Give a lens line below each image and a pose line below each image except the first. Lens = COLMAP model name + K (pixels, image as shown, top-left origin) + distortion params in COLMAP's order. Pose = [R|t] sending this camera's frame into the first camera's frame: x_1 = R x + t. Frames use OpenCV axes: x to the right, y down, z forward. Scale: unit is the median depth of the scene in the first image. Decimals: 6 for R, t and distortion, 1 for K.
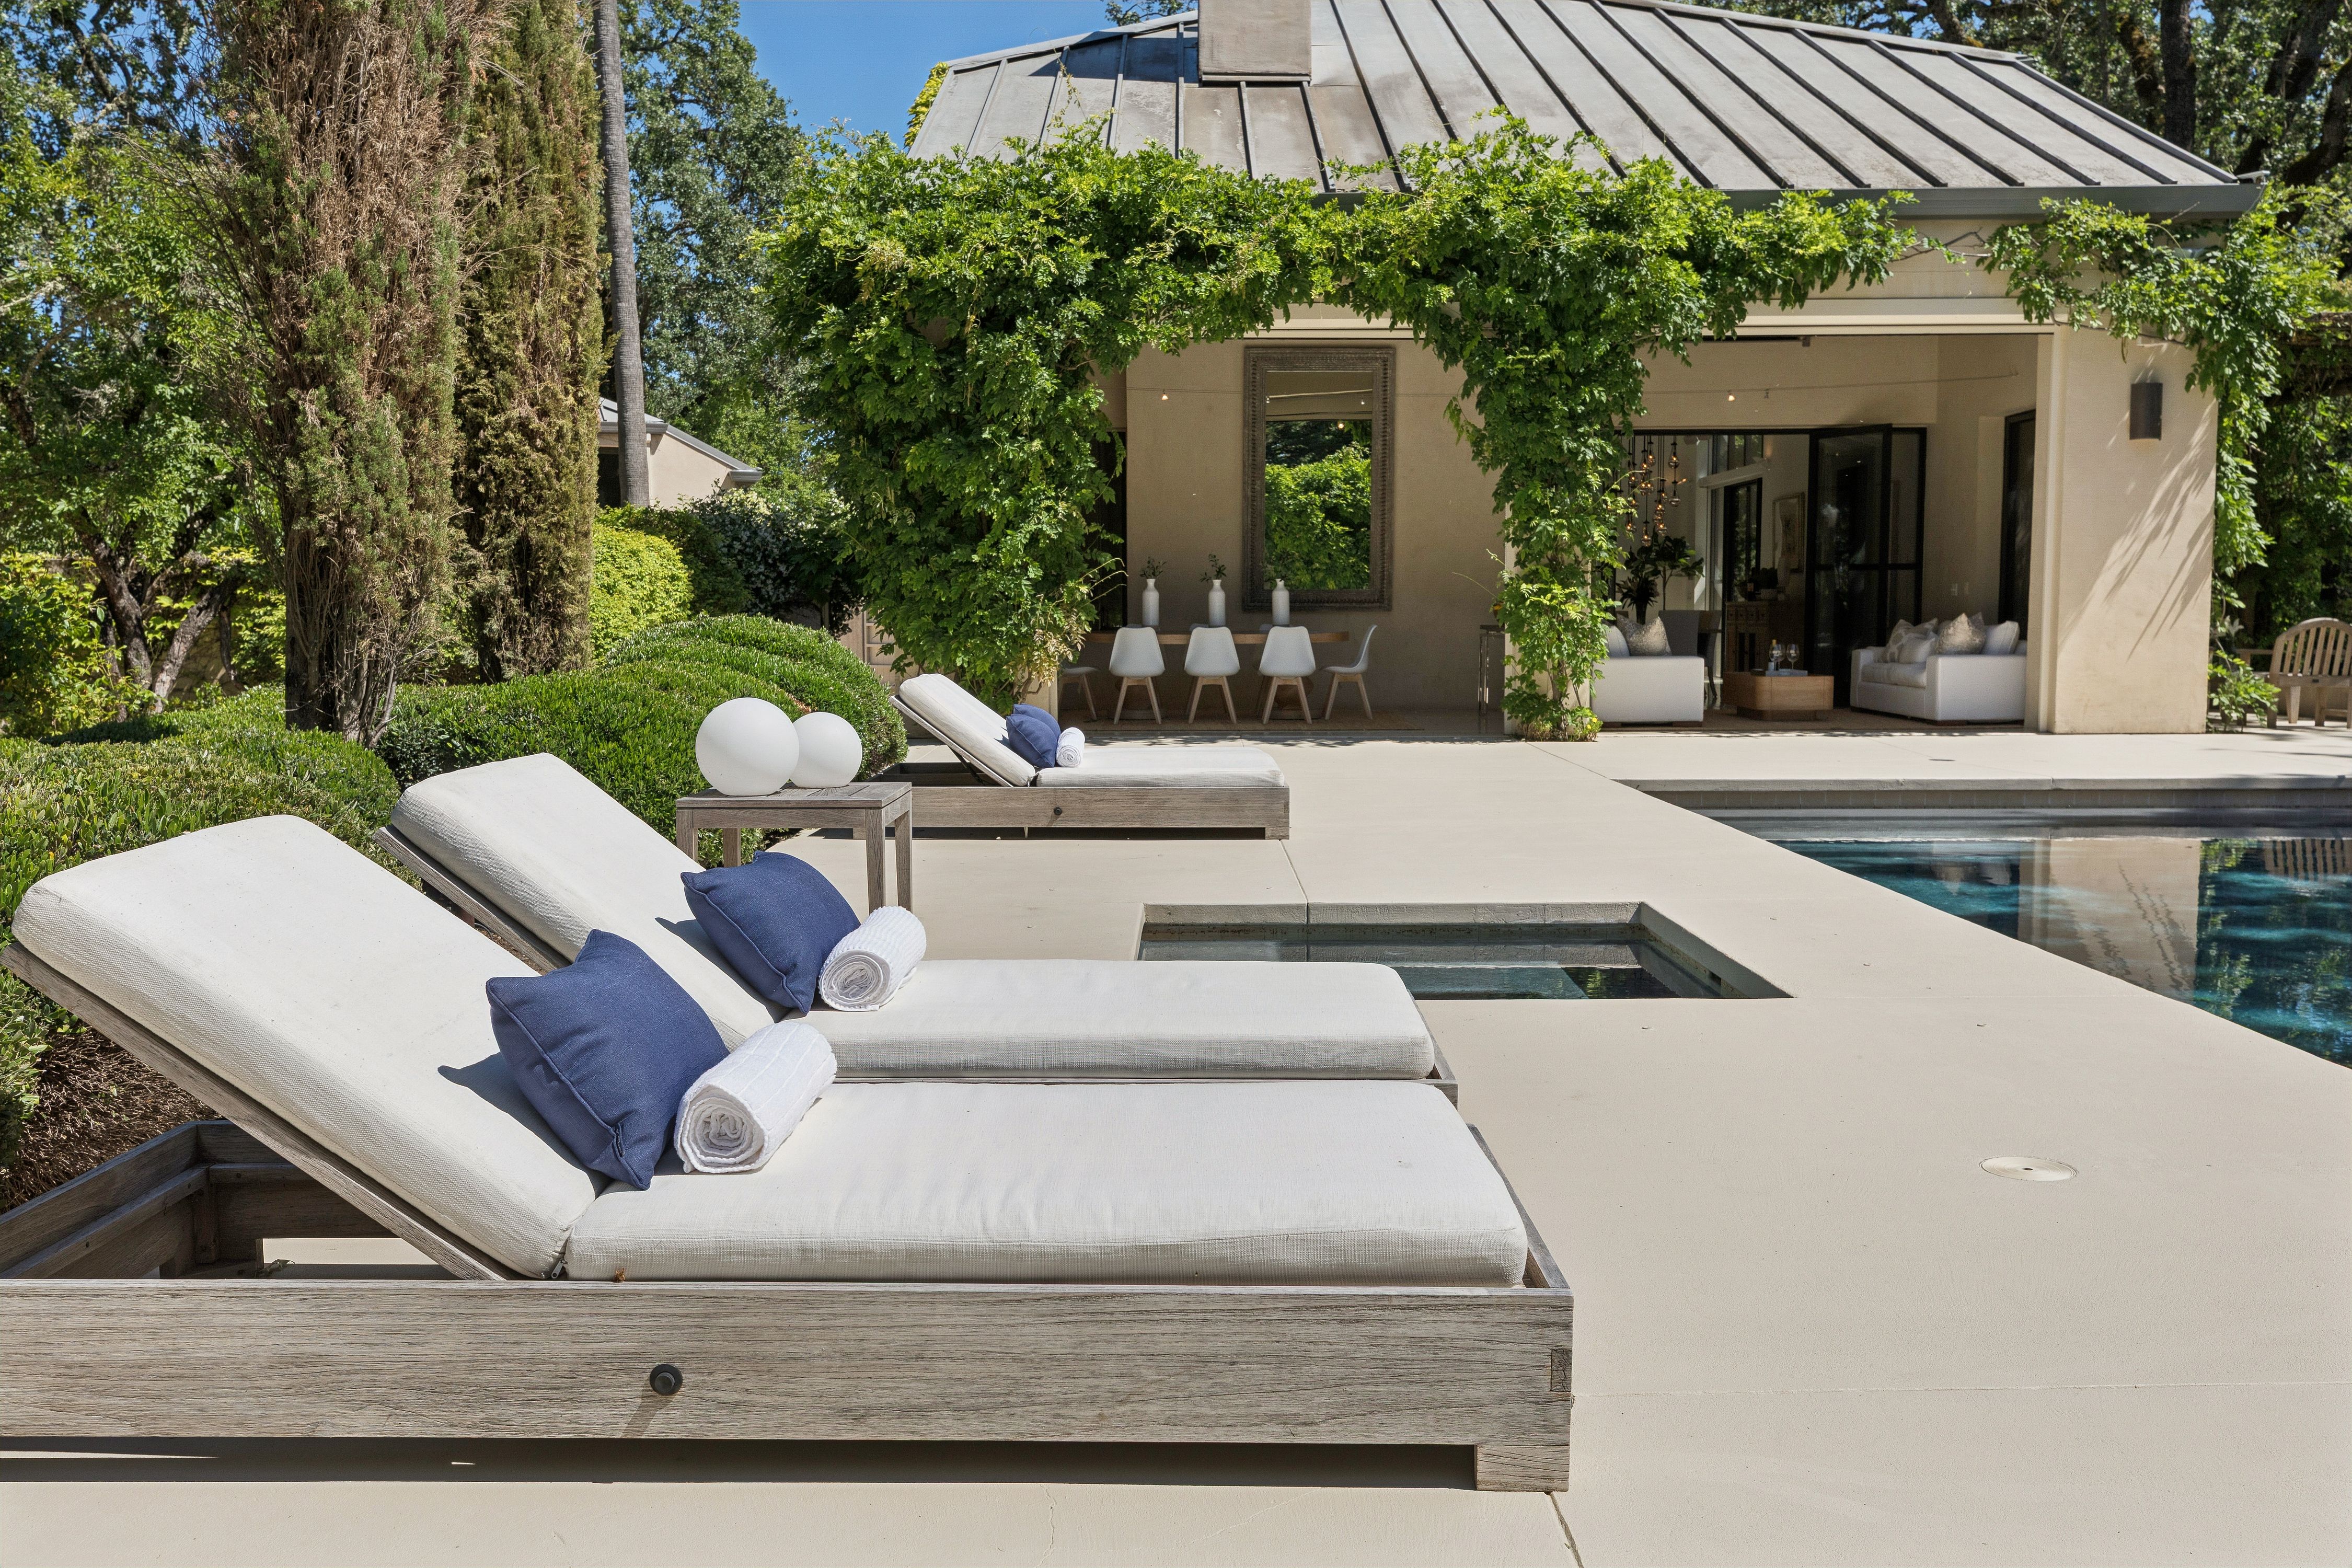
lens RADIAL K [[1967.7, 0, 1163.8], [0, 1967.7, 795.5], [0, 0, 1]] dist [0.004024, 0.008712]
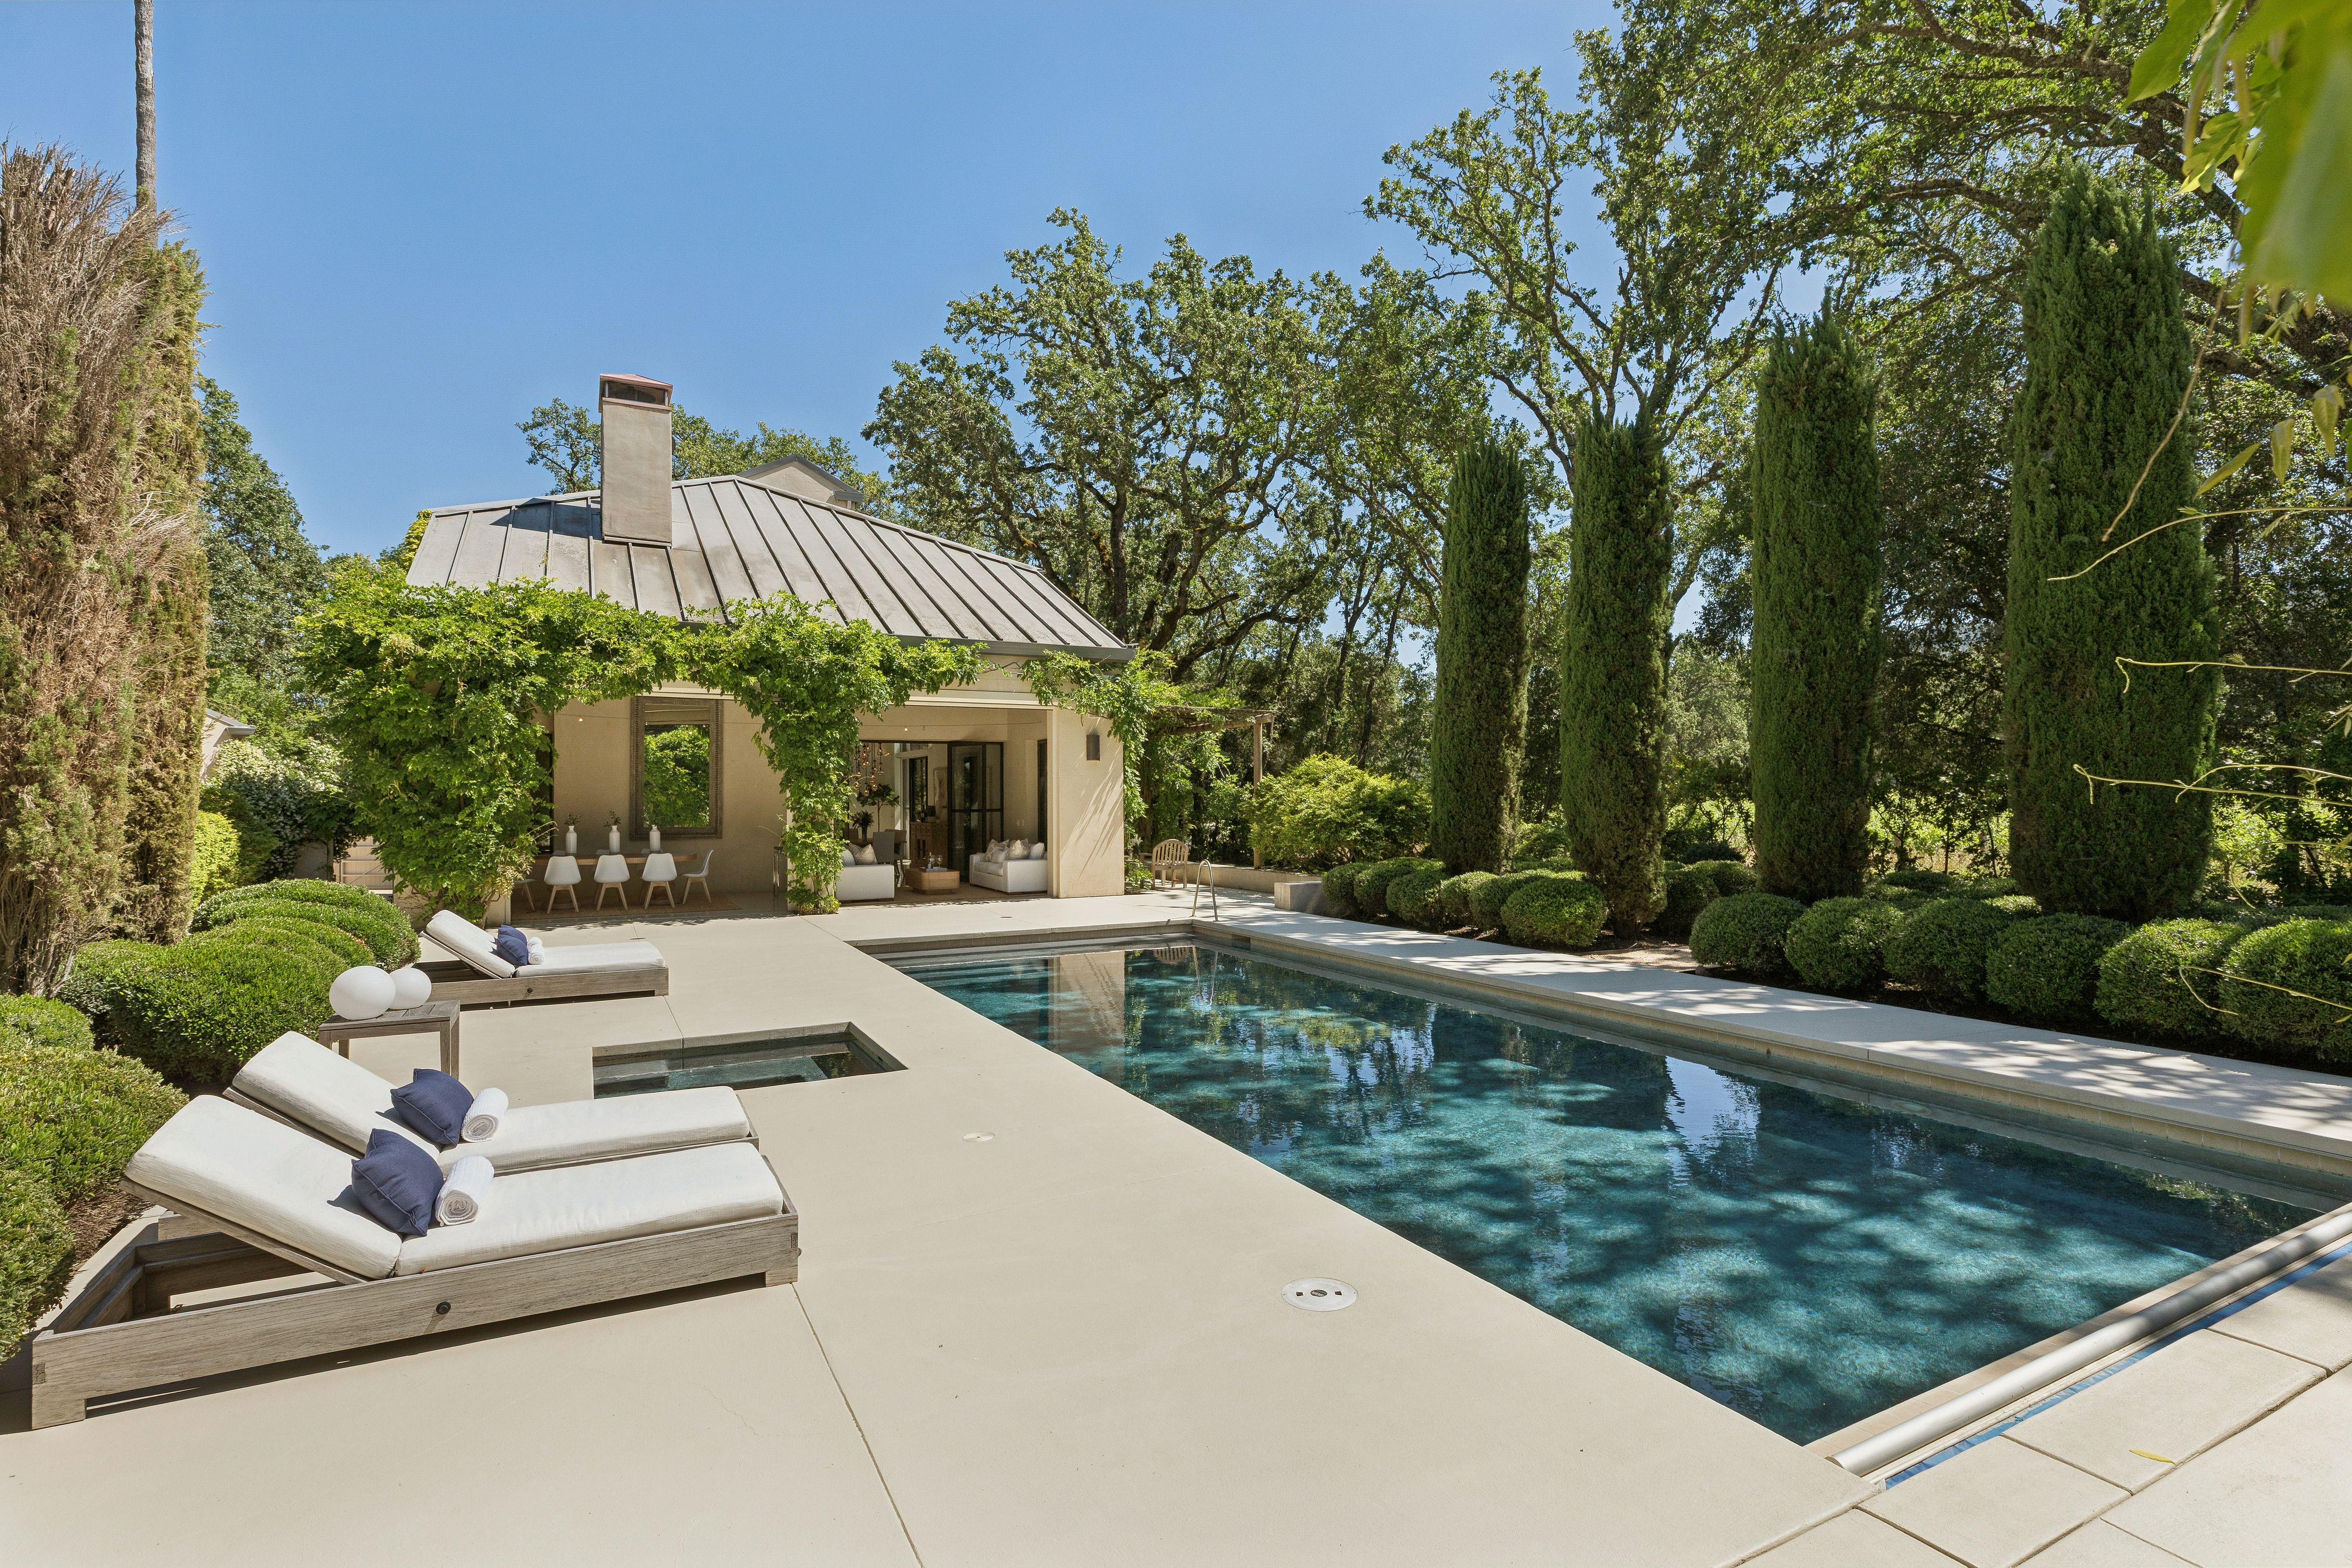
lens RADIAL K [[1125.3, 0, 1176.0], [0, 1125.3, 784.0], [0, 0, 1]] dist [0.001364, 0.001090]
pose [[0.877627, 0.005937, 0.479307, -0.017719], [0.046319, 0.994194, -0.097126, -0.031780], [-0.477101, 0.107442, 0.872256, -0.130513]]
